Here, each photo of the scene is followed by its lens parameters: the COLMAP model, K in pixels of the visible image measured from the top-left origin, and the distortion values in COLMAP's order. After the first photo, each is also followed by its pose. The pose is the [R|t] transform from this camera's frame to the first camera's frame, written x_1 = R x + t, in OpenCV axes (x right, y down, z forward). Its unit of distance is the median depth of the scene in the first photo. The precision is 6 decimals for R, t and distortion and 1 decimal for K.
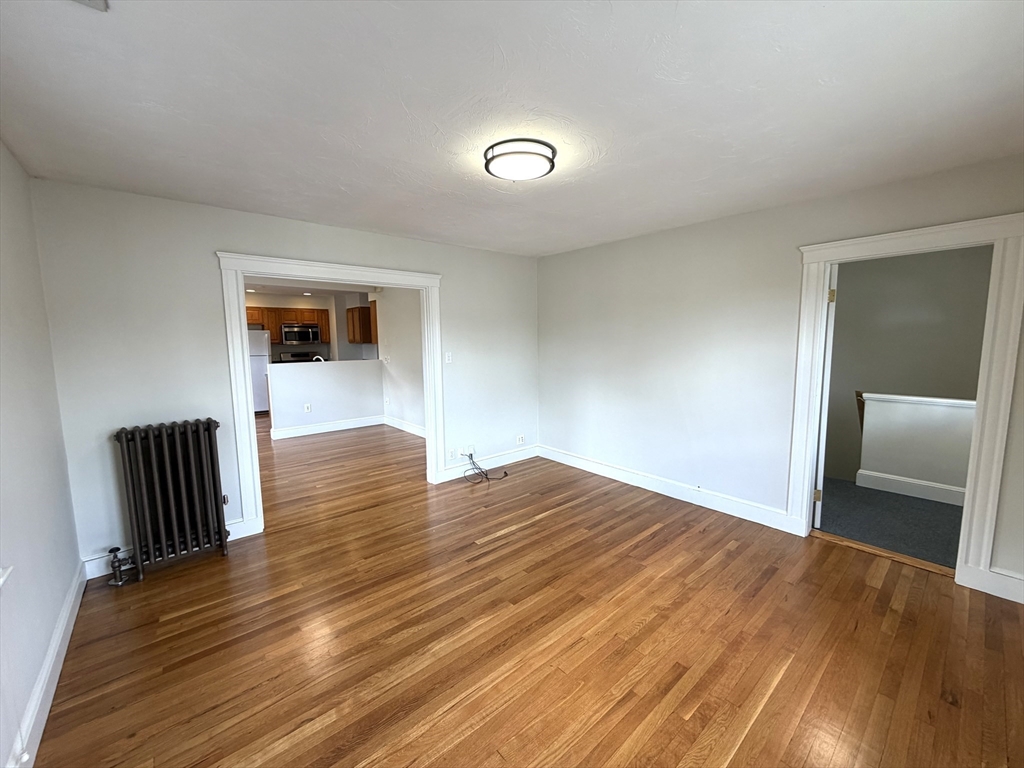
lens RADIAL K [[405.4, 0, 501.9], [0, 405.4, 385.9], [0, 0, 1]] dist [0.004261, 0.000407]
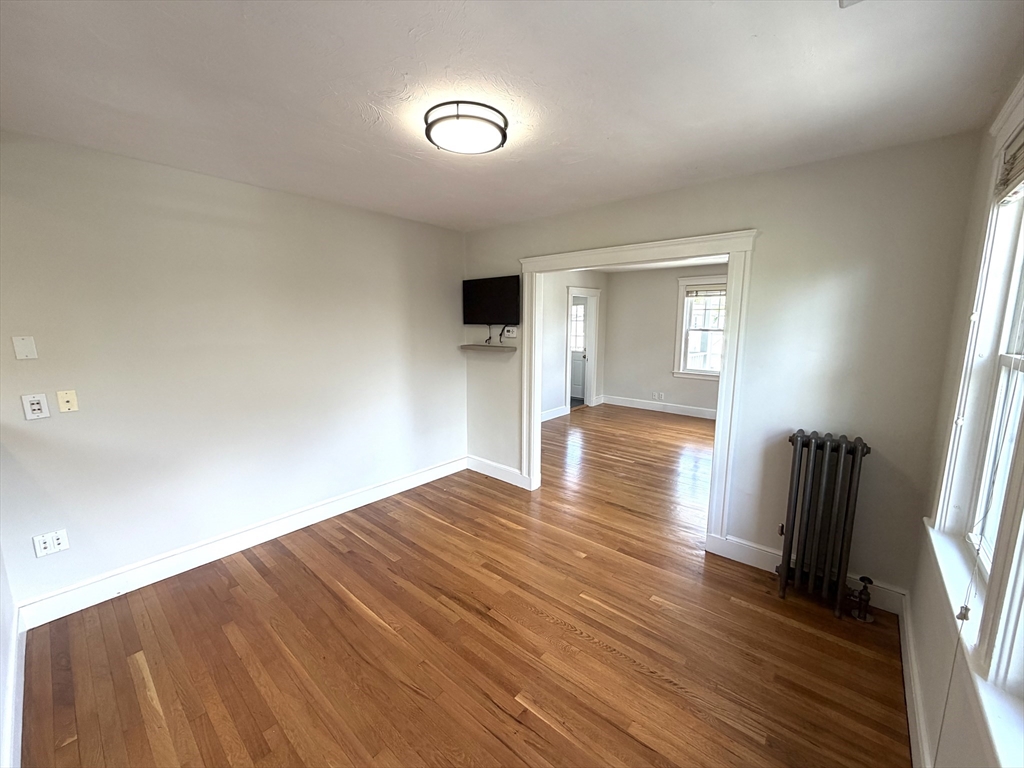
lens RADIAL K [[405.4, 0, 512.6], [0, 405.4, 383.4], [0, 0, 1]] dist [0.004261, 0.000407]
pose [[-0.159017, -0.140579, 0.977216, -0.677011], [0.116510, 0.980222, 0.159971, -0.096511], [-0.980377, 0.139293, -0.139493, 0.755774]]
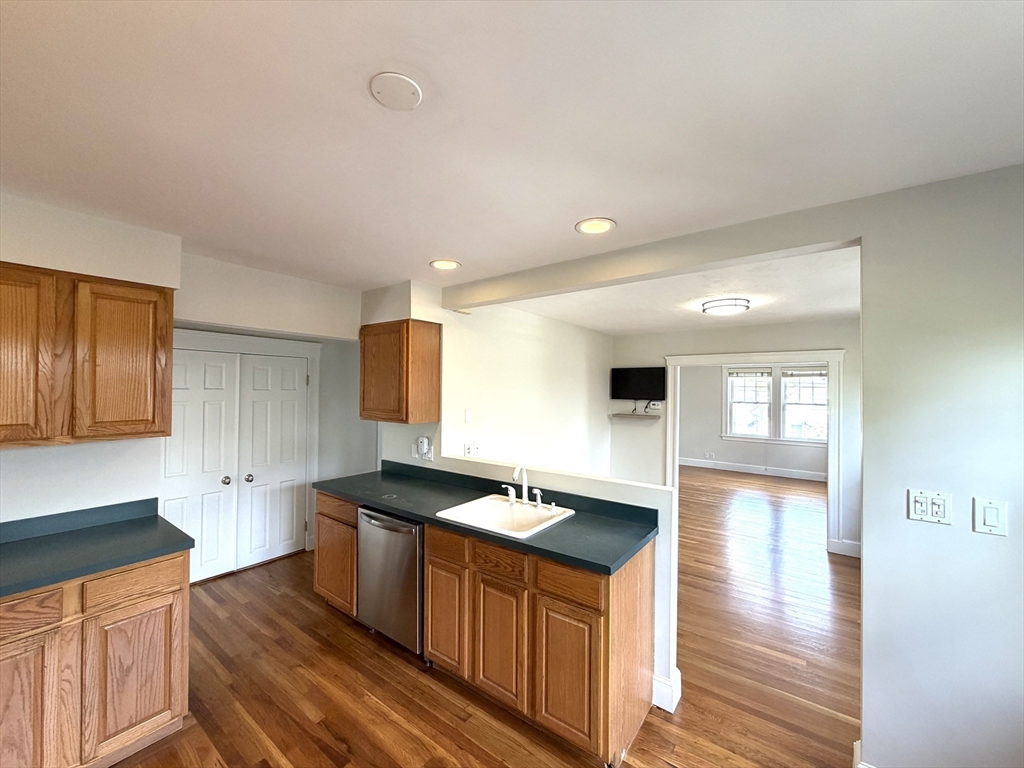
lens RADIAL K [[405.4, 0, 510.5], [0, 405.4, 387.5], [0, 0, 1]] dist [0.004261, 0.000407]
pose [[-0.221398, 0.013166, 0.975095, -0.845135], [0.109020, 0.993975, 0.011332, -0.154268], [-0.969071, 0.108813, -0.221499, 1.137227]]
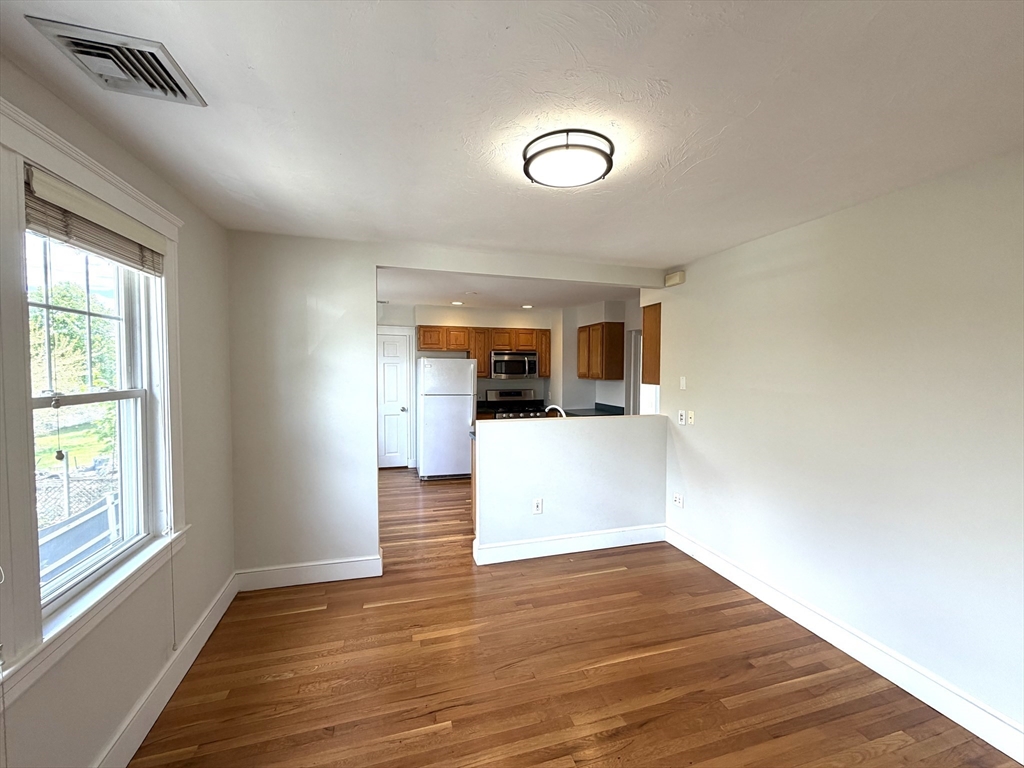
lens RADIAL K [[405.4, 0, 508.5], [0, 405.4, 382.0], [0, 0, 1]] dist [0.004261, 0.000407]
pose [[0.916520, 0.029391, -0.398907, -0.306007], [-0.060609, 0.995986, -0.065871, -0.068693], [0.395369, 0.084549, 0.914623, 0.486058]]
